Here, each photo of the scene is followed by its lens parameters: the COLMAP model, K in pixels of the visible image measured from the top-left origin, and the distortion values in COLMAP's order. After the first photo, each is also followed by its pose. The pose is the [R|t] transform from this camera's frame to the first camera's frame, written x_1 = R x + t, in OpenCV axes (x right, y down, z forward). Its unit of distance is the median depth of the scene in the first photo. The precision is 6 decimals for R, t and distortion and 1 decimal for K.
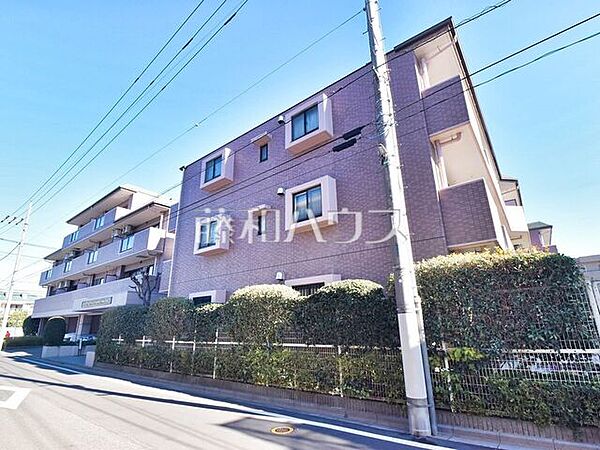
lens RADIAL K [[298.7, 0, 300.0], [0, 298.7, 225.0], [0, 0, 1]] dist [-0.008122, -0.001426]
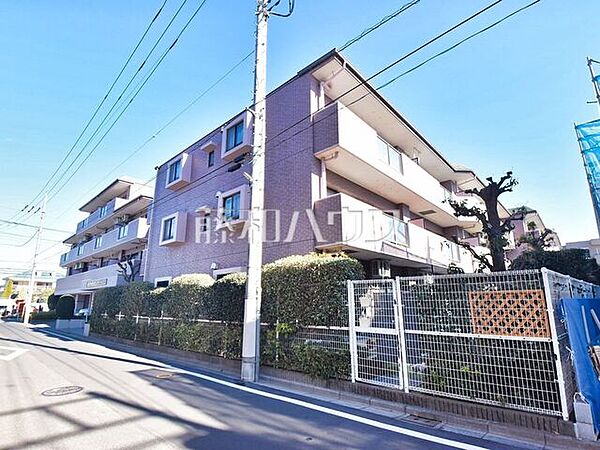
lens RADIAL K [[309.7, 0, 300.0], [0, 309.7, 225.0], [0, 0, 1]] dist [-0.002497, -0.000802]
pose [[0.996410, -0.003686, -0.084574, 0.304754], [0.009771, 0.997382, 0.071651, -0.065665], [0.084088, -0.072220, 0.993838, -0.171190]]
